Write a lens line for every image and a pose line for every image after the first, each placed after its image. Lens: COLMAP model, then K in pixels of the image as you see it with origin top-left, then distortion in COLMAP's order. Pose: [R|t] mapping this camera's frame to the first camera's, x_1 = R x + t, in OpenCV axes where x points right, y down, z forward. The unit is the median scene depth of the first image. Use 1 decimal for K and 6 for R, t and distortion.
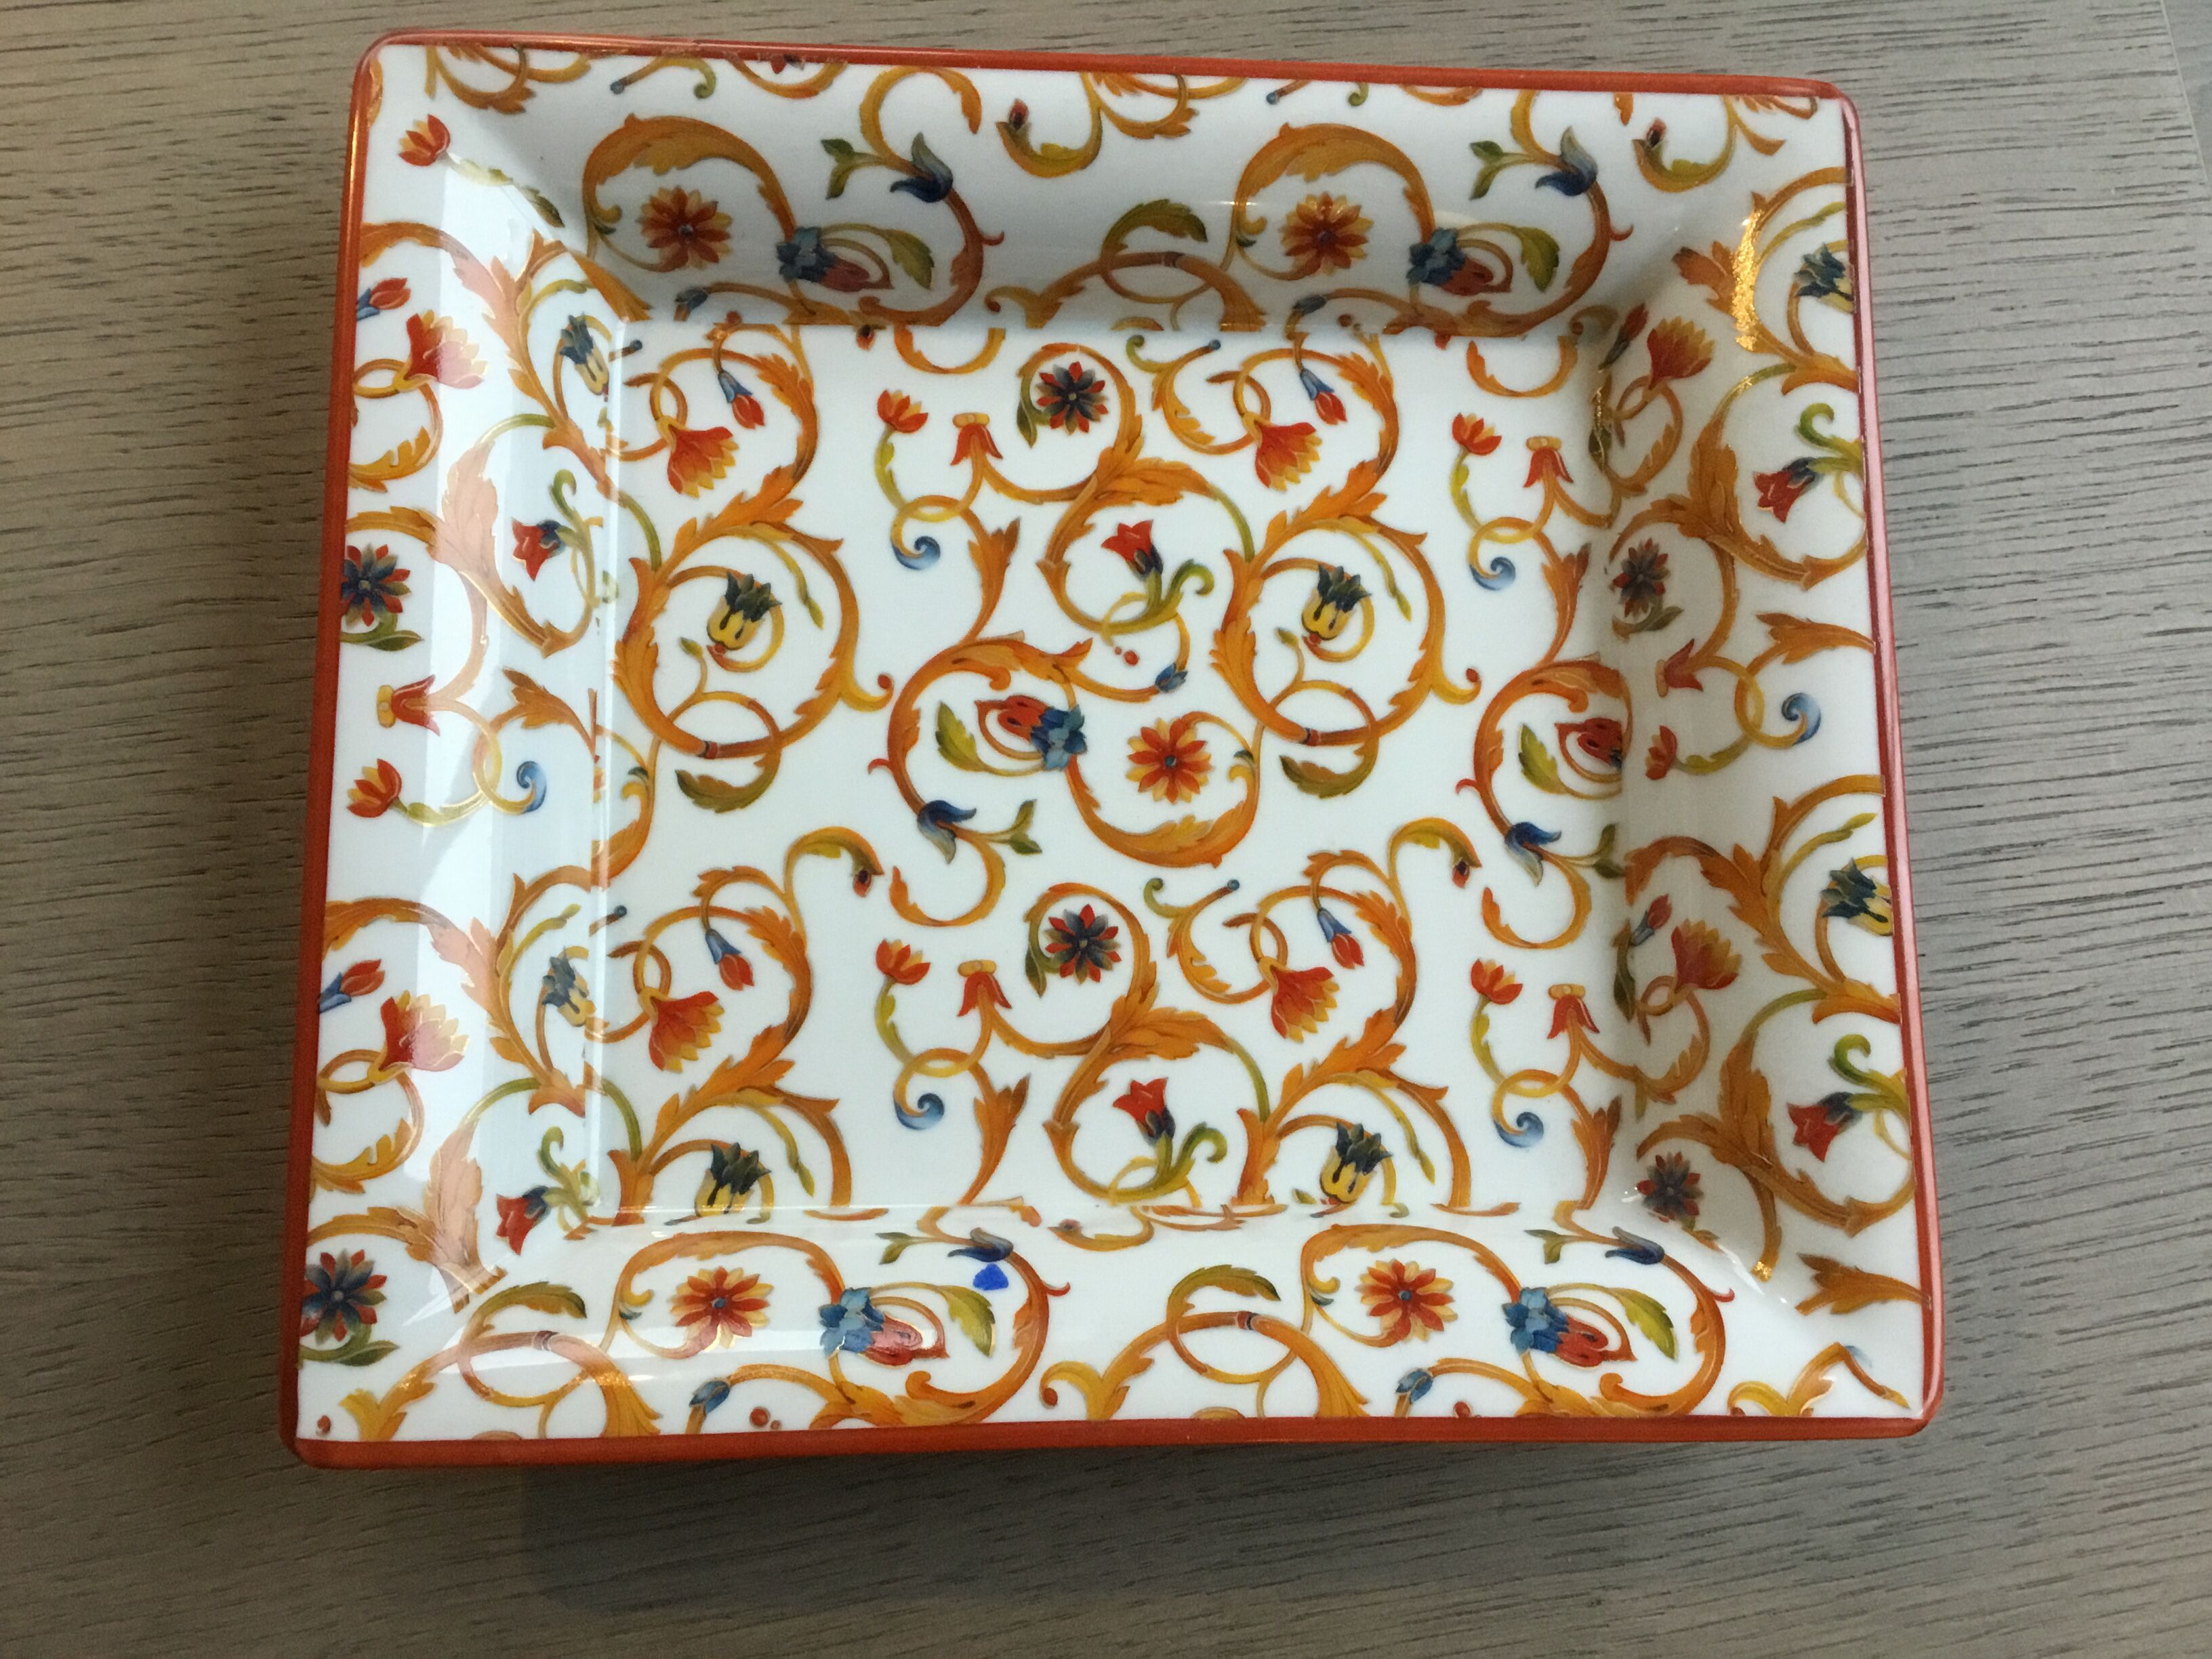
lens RADIAL K [[1945.4, 0, 1106.0], [0, 1945.4, 829.5], [0, 0, 1]] dist [0.098300, -0.176727]
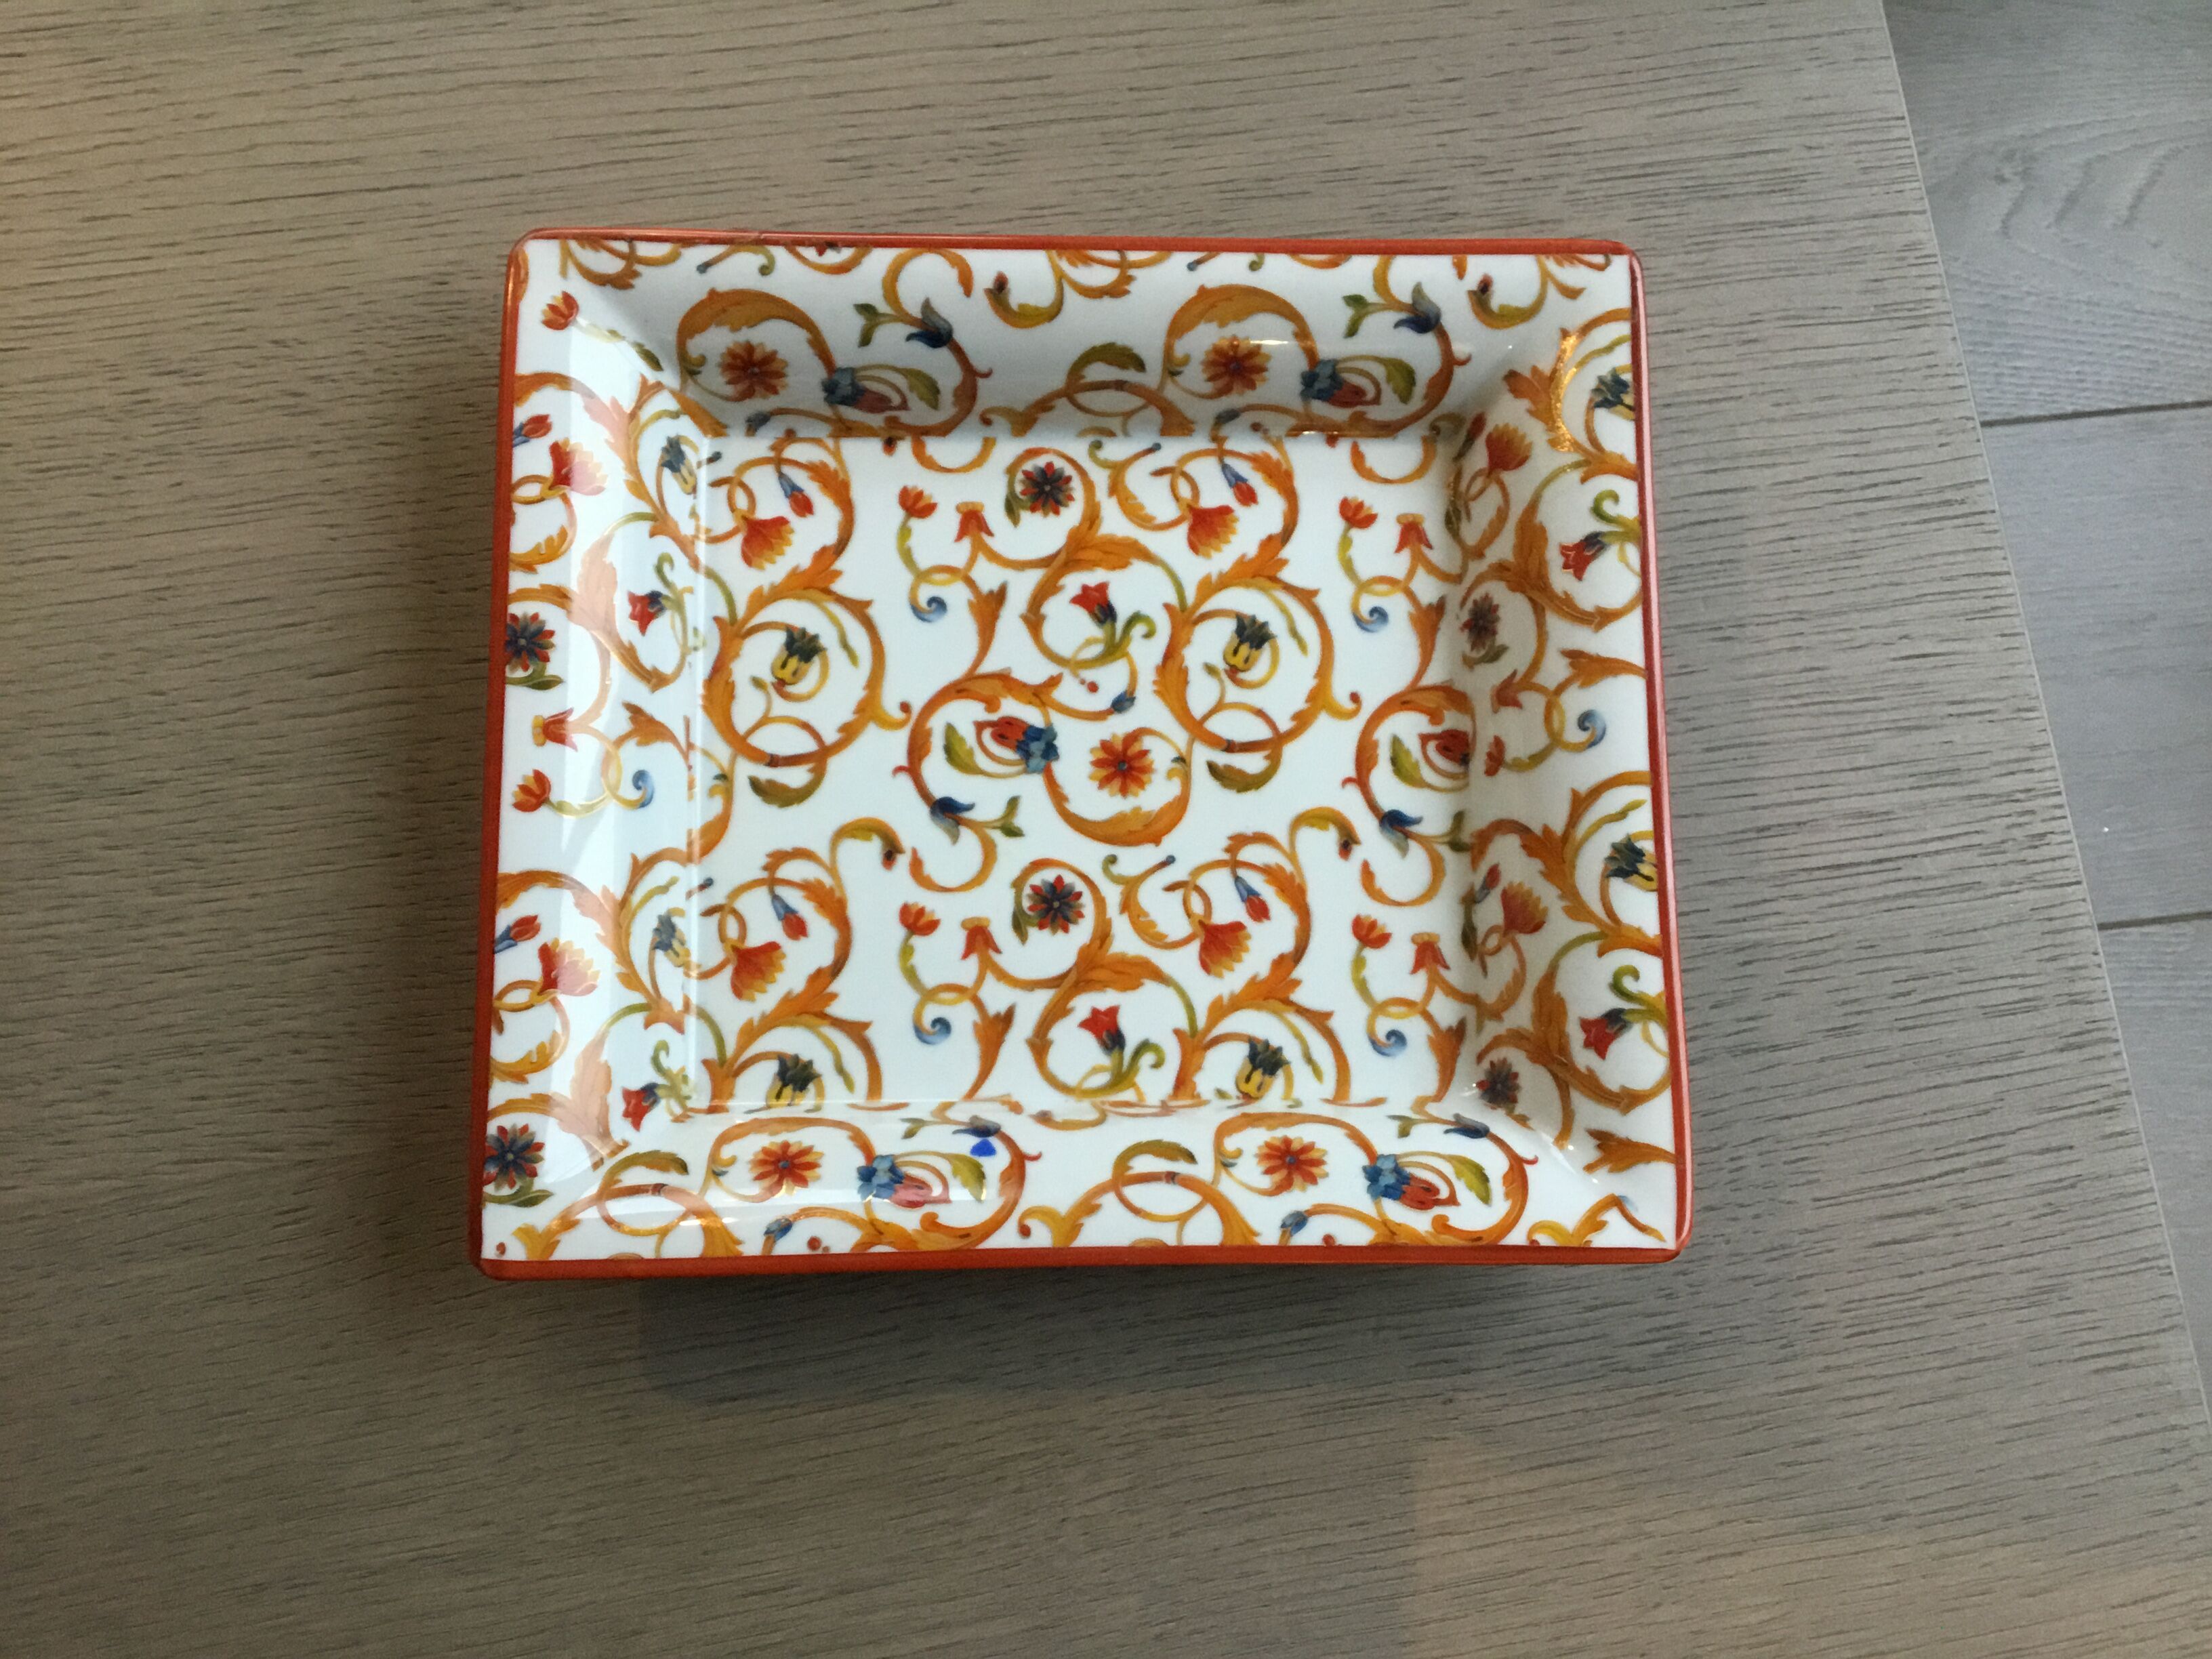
lens RADIAL K [[1943.1, 0, 1108.9], [0, 1943.1, 829.4], [0, 0, 1]] dist [0.099589, -0.150716]
pose [[0.999514, -0.008543, -0.029988, 0.063910], [0.008398, 0.999952, -0.004971, 0.014646], [0.030029, 0.004716, 0.999538, -0.316748]]
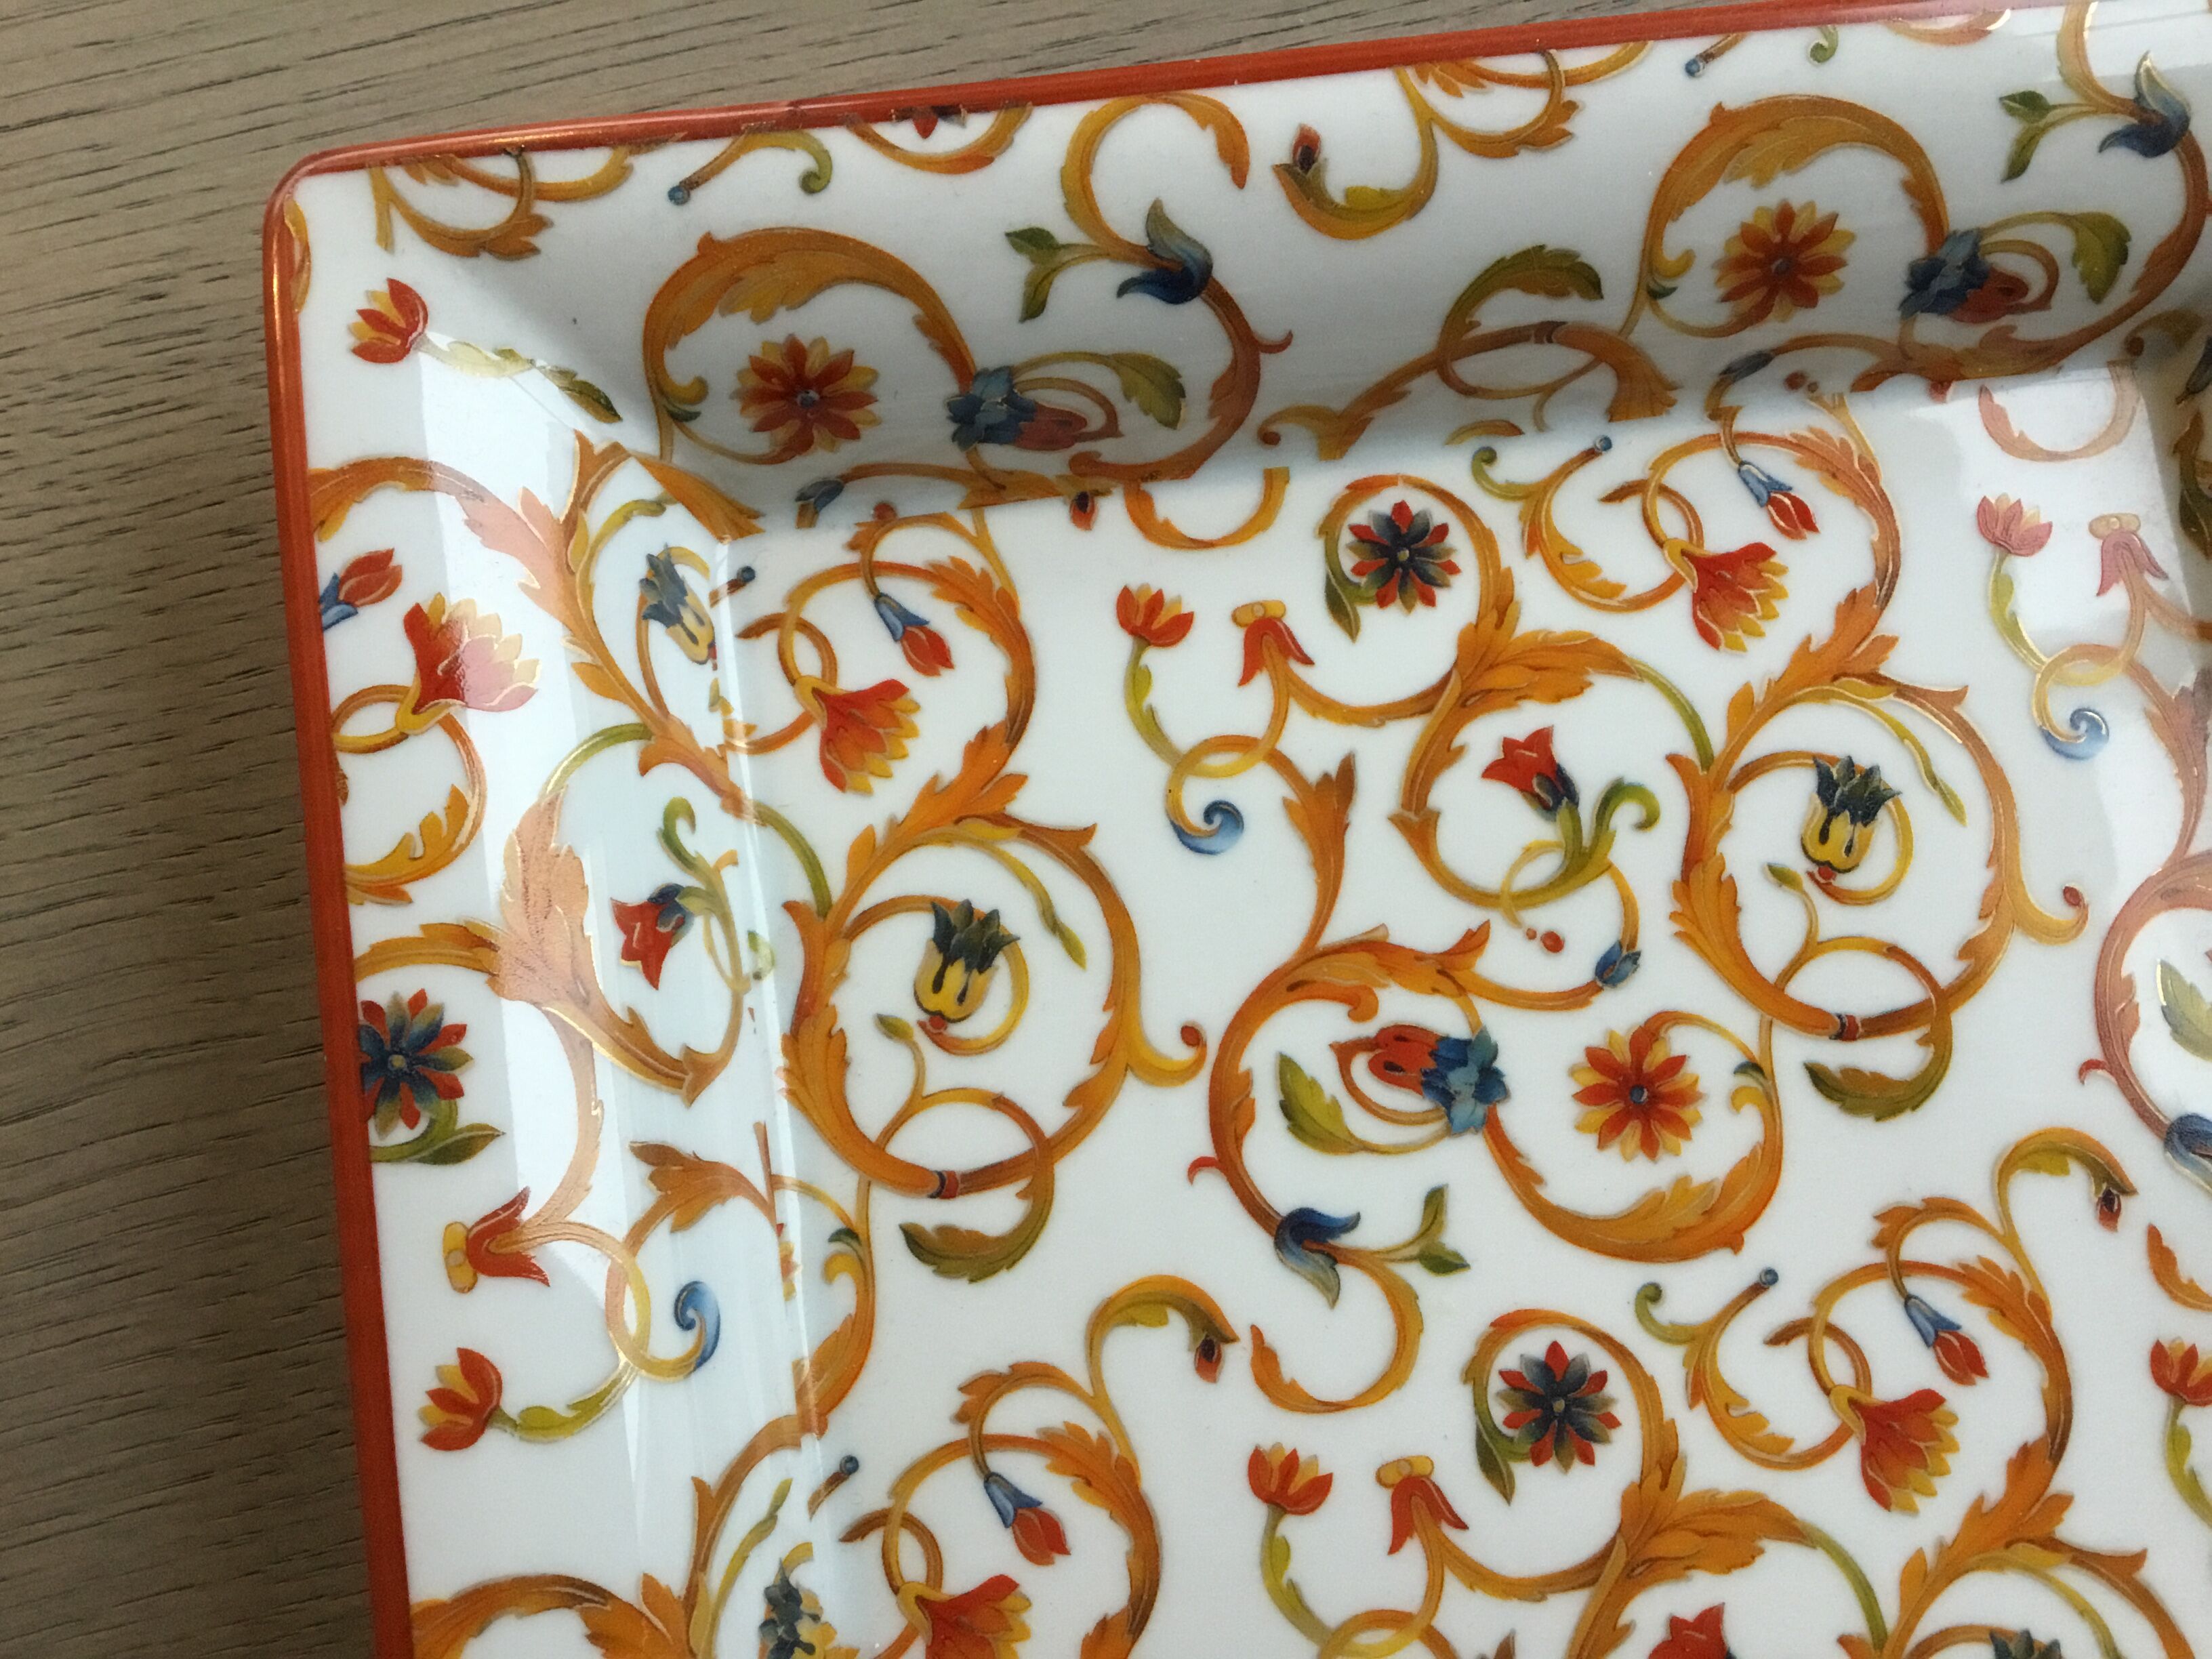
lens RADIAL K [[1980.6, 0, 1106.0], [0, 1980.6, 829.5], [0, 0, 1]] dist [0.107869, -0.225629]
pose [[0.991064, -0.133346, -0.003301, -0.132052], [0.133385, 0.990857, 0.020259, -0.163378], [0.000569, -0.020518, 0.999789, 0.341023]]
